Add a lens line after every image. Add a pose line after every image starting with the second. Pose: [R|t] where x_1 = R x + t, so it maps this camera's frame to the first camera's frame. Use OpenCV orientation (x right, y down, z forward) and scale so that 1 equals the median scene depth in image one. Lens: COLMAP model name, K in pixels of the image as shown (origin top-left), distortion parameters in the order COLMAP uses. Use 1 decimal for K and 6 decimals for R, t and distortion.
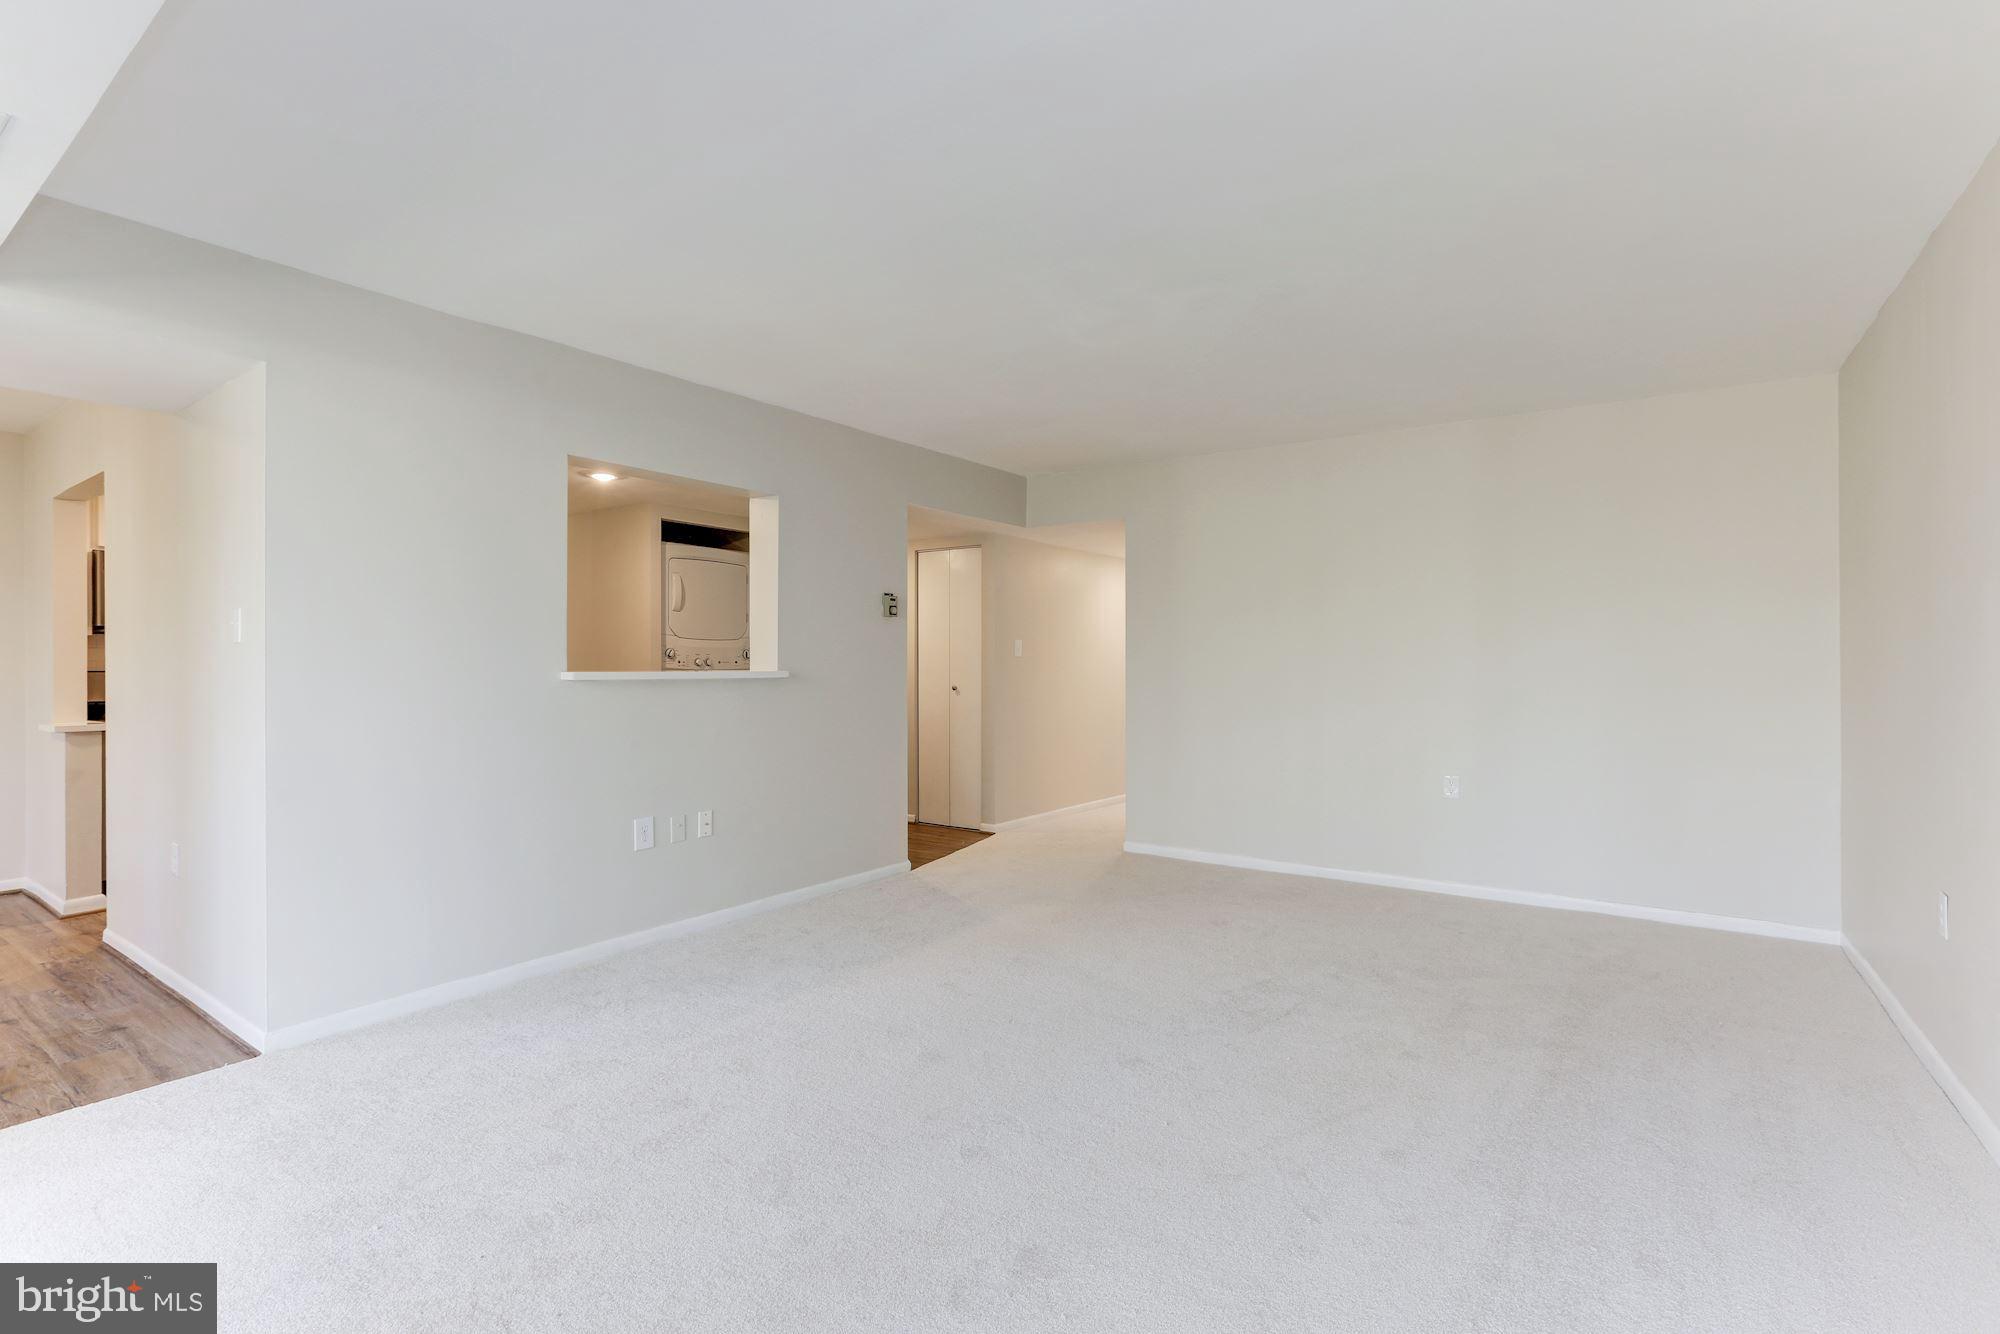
lens RADIAL K [[910.6, 0, 999.5], [0, 910.6, 670.0], [0, 0, 1]] dist [-0.001100, 0.006130]
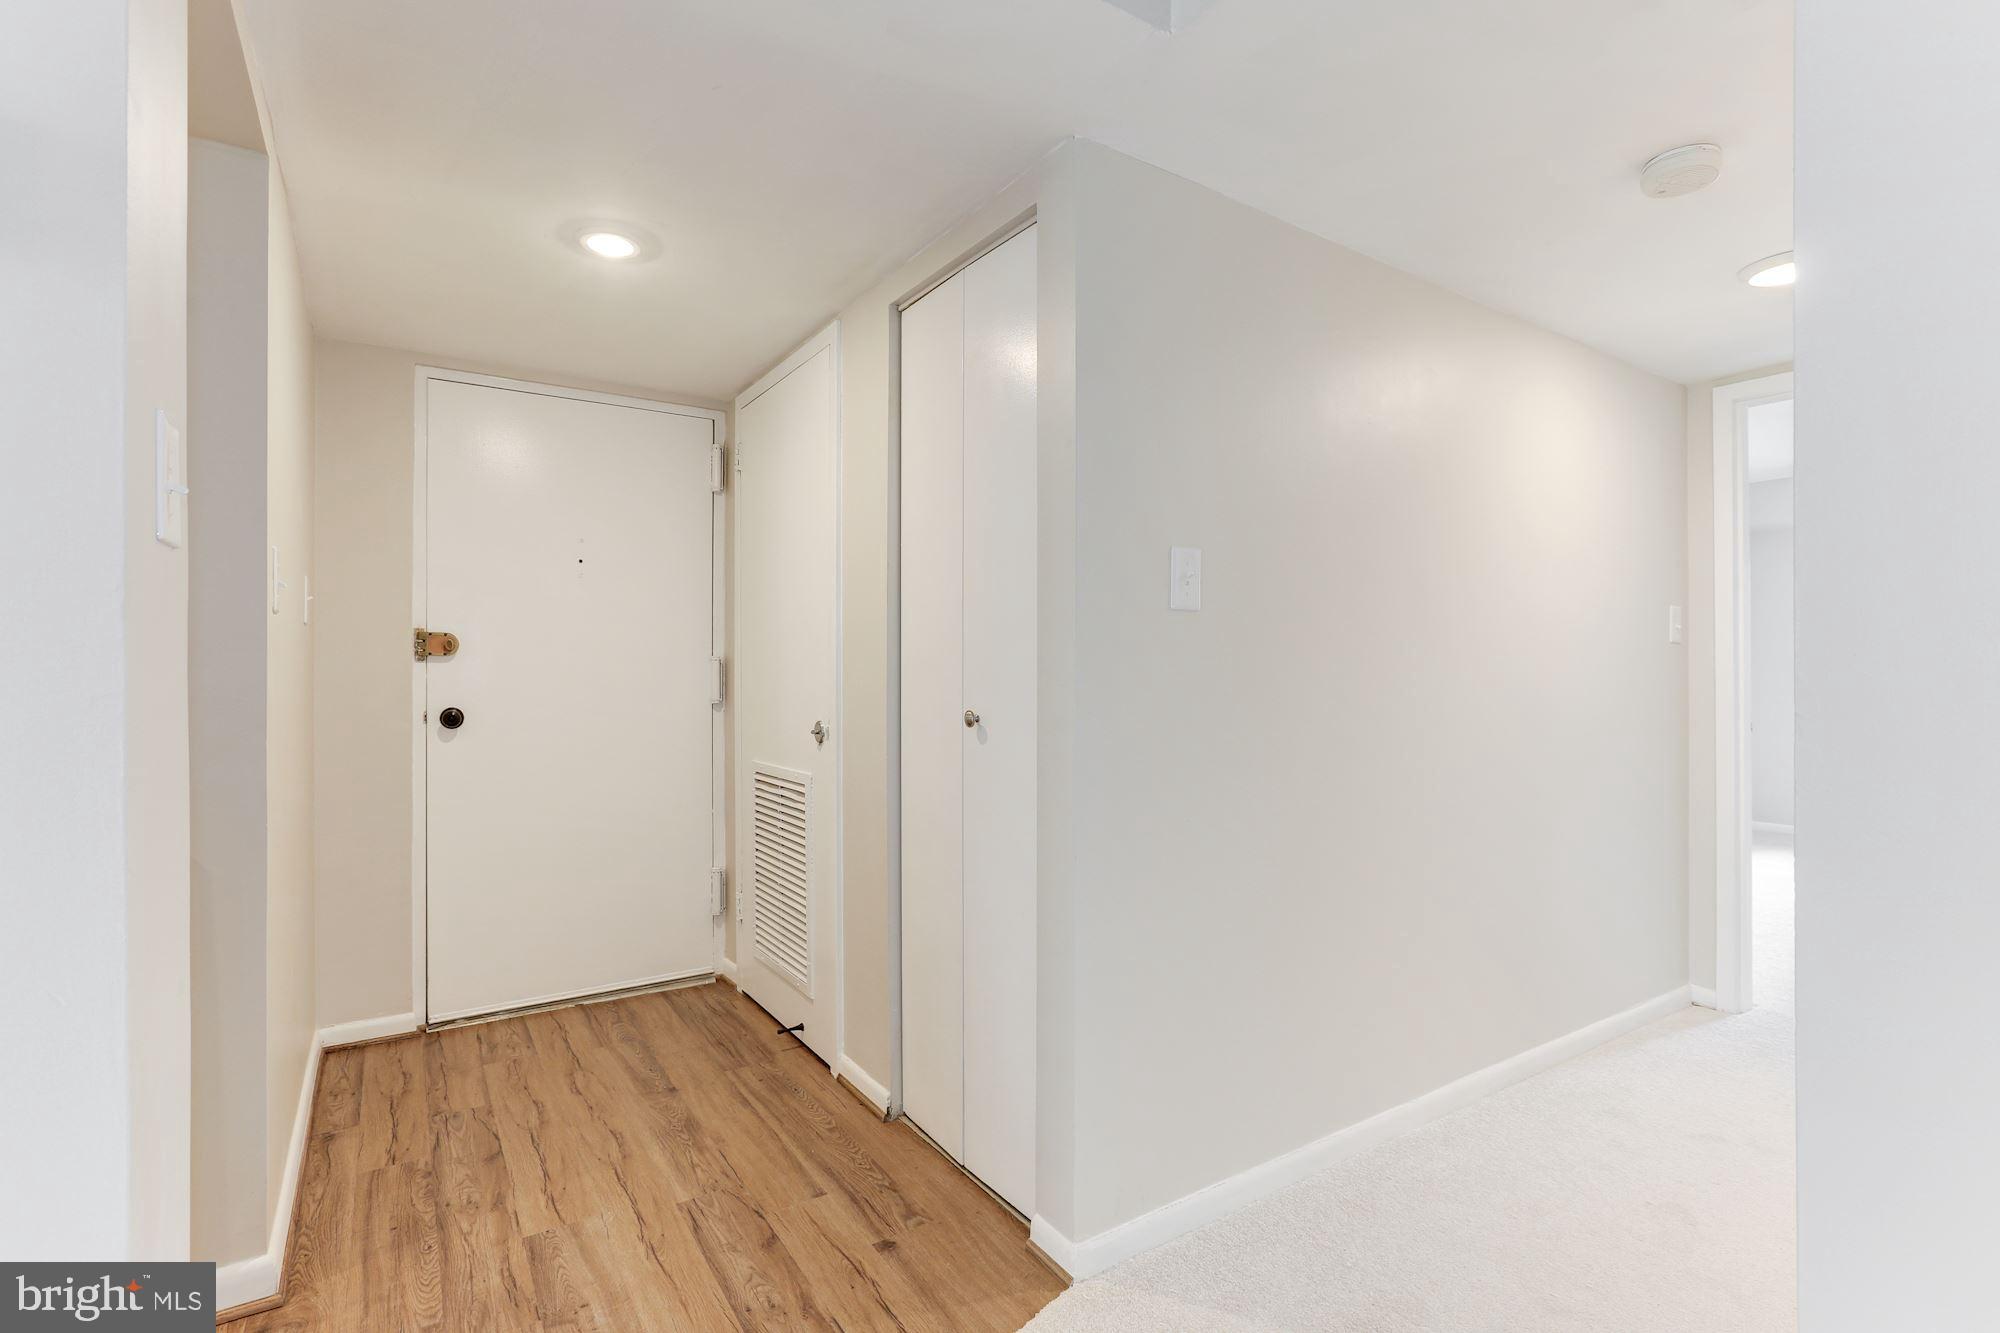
lens RADIAL K [[910.6, 0, 1000.2], [0, 910.6, 668.6], [0, 0, 1]] dist [-0.001100, 0.006130]
pose [[0.934088, 0.001500, -0.357039, 0.066815], [0.000130, 0.999990, 0.004541, 0.002204], [0.357042, -0.004288, 0.934079, 0.723610]]
